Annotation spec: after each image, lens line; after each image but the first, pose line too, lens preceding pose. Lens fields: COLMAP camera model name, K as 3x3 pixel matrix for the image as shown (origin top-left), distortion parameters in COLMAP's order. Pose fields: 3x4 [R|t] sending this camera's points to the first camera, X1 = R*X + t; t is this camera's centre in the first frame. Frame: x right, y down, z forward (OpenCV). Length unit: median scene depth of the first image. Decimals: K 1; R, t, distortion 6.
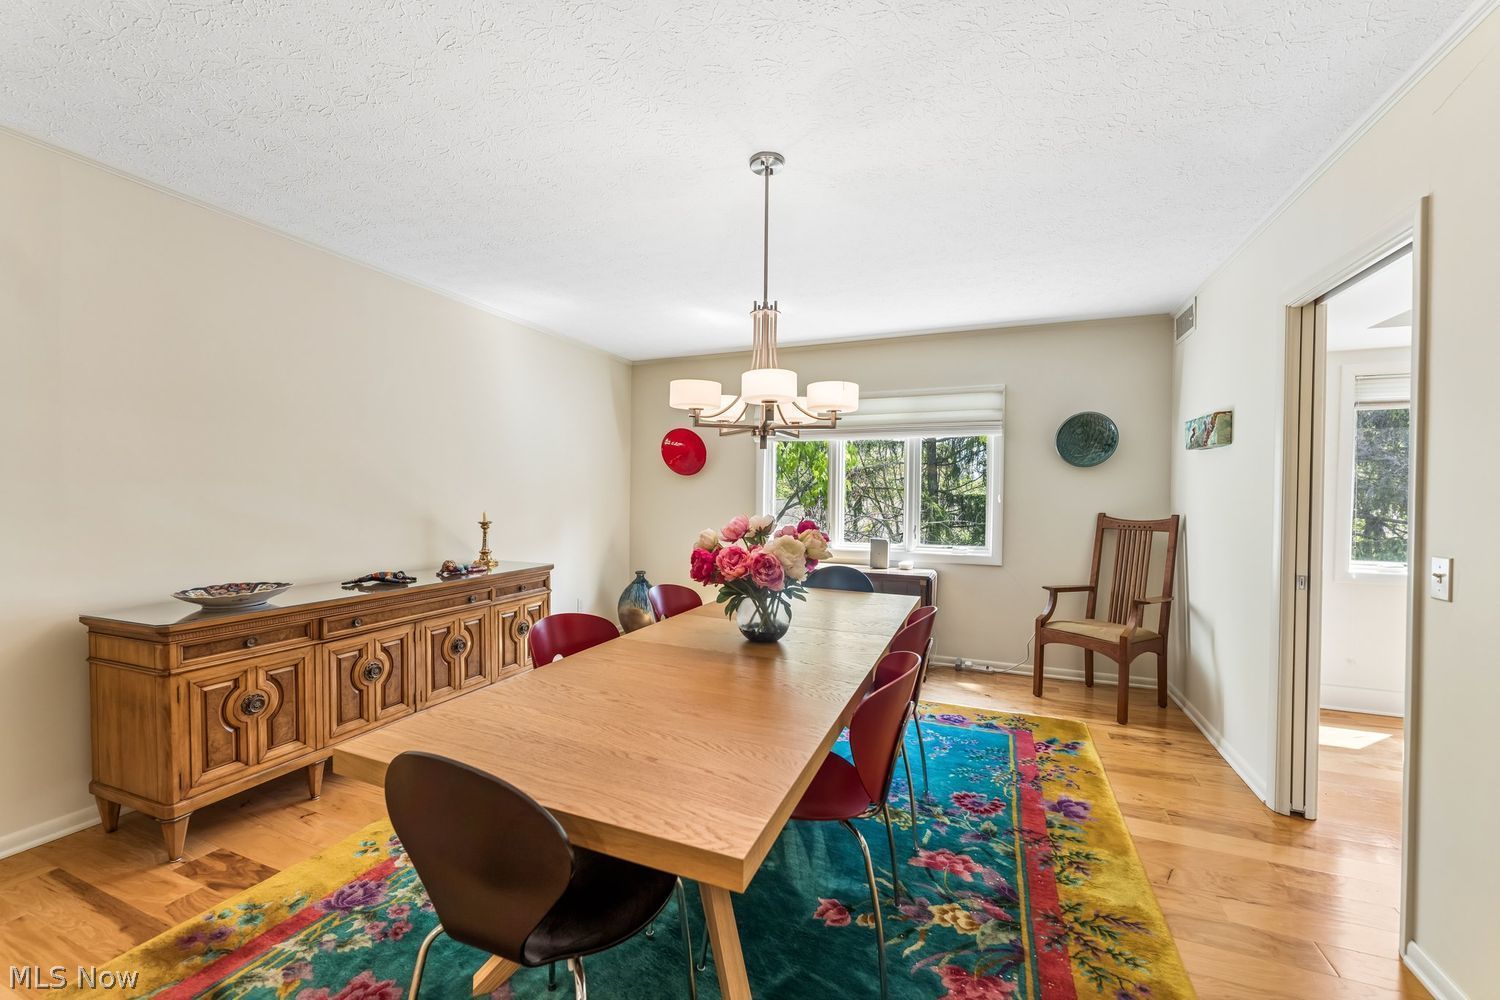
lens RADIAL K [[591.8, 0, 750.0], [0, 591.8, 500.0], [0, 0, 1]] dist [0.000491, -0.000011]
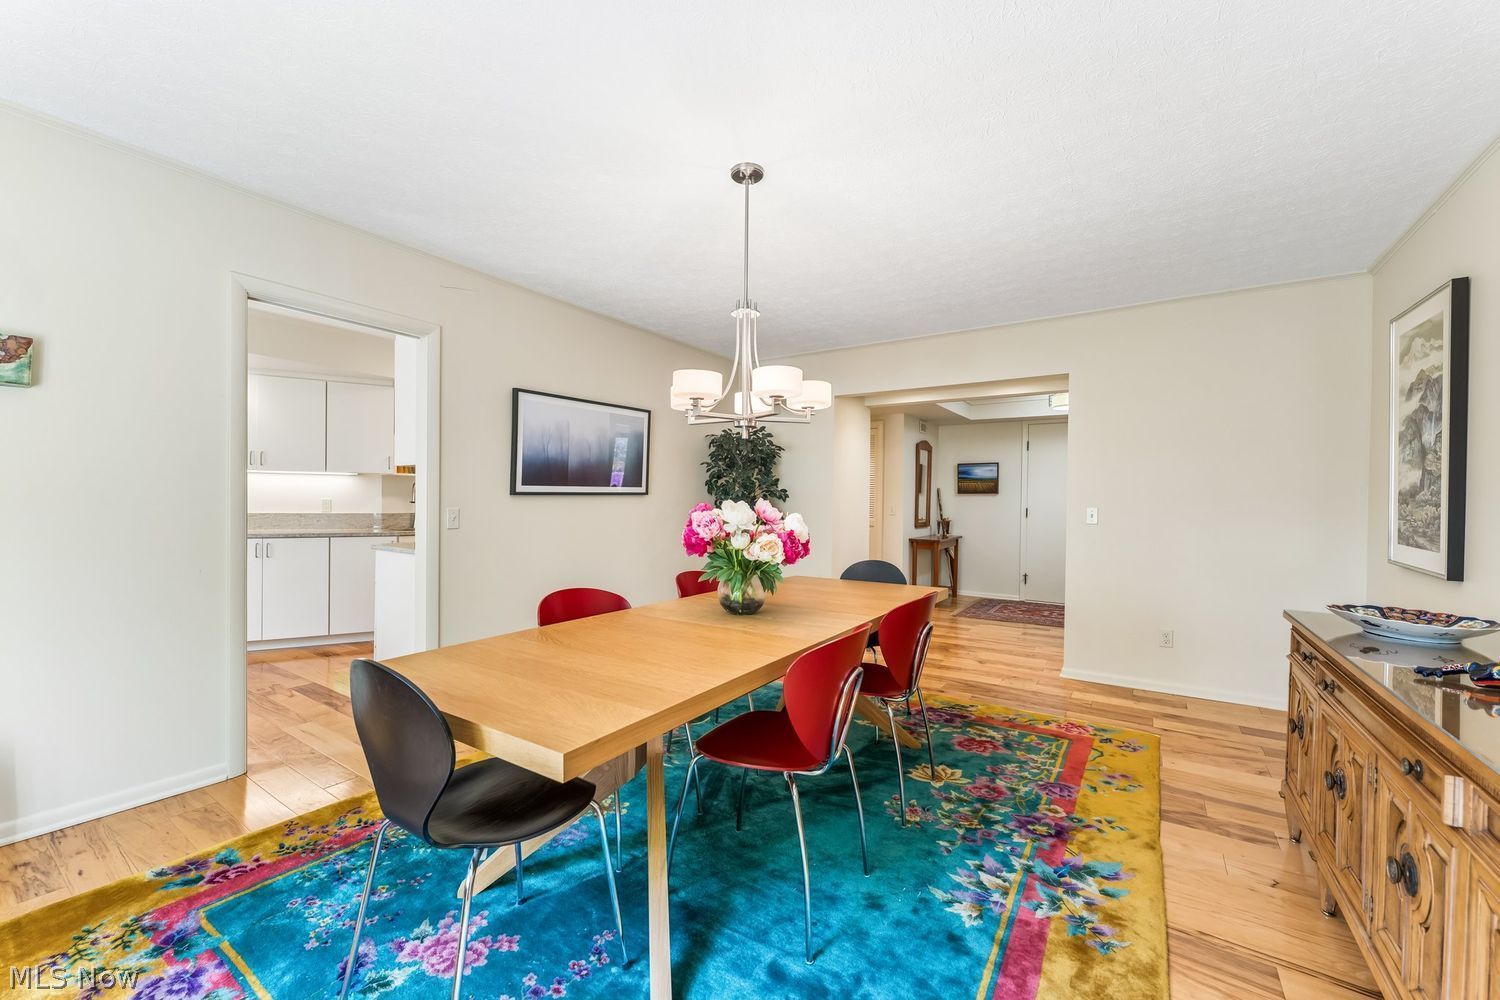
lens RADIAL K [[591.8, 0, 750.0], [0, 591.8, 500.0], [0, 0, 1]] dist [0.000491, -0.000011]
pose [[-0.982164, -0.020054, 0.186955, -0.199097], [-0.017992, 0.999757, 0.012720, 0.018025], [-0.187165, 0.009129, -0.982286, 2.093384]]
